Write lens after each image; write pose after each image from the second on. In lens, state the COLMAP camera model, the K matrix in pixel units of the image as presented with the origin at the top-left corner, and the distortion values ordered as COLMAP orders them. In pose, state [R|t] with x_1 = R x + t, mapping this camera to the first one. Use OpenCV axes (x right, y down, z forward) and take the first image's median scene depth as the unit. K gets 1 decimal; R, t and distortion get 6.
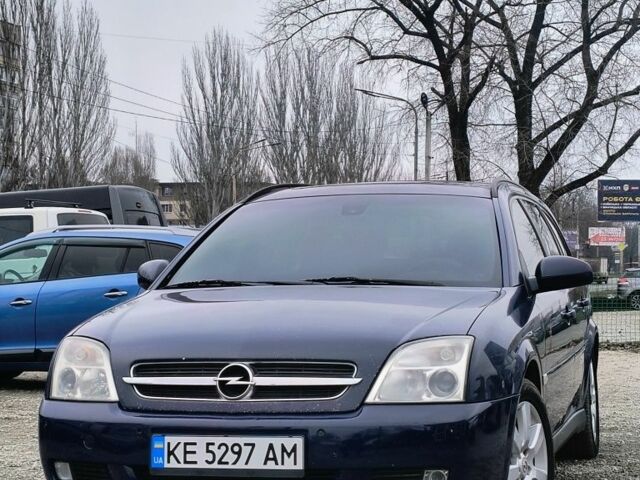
lens RADIAL K [[1450.2, 0, 320.0], [0, 1450.2, 240.0], [0, 0, 1]] dist [0.275078, -2.596361]
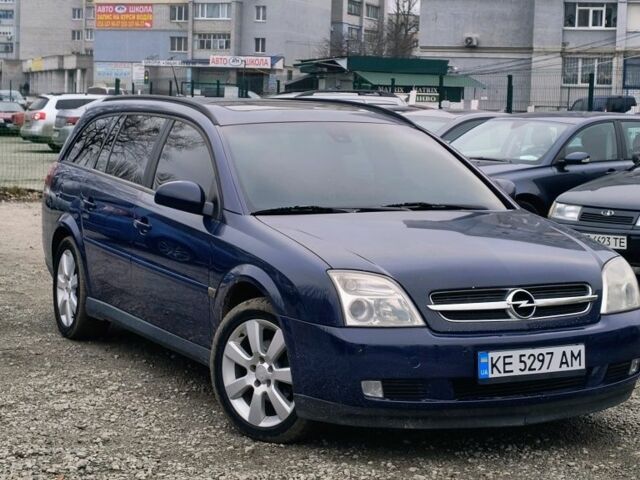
lens RADIAL K [[1450.2, 0, 320.0], [0, 1450.2, 240.0], [0, 0, 1]] dist [0.275078, -2.596361]
pose [[0.745993, -0.043447, 0.664535, -1.026550], [-0.039029, 0.993302, 0.108754, -0.087062], [-0.664809, -0.107066, 0.739301, 0.202658]]
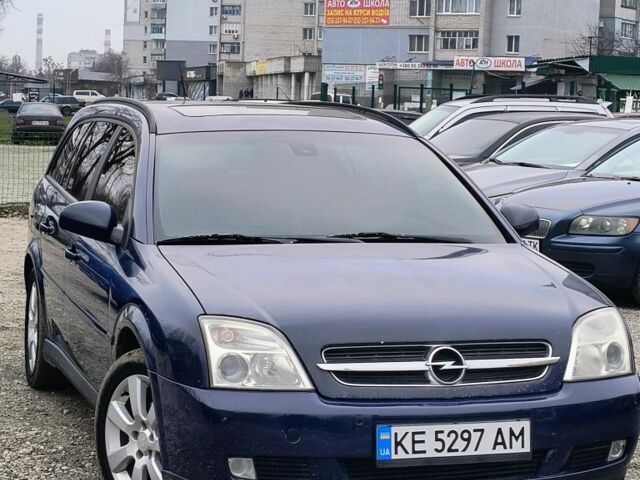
lens RADIAL K [[1684.7, 0, 320.0], [0, 1684.7, 240.0], [0, 0, 1]] dist [0.204642, -0.951837]
pose [[0.843694, -0.016760, 0.536563, -0.741796], [-0.042259, 0.994337, 0.097508, -0.093311], [-0.535159, -0.104942, 0.838208, 0.112497]]
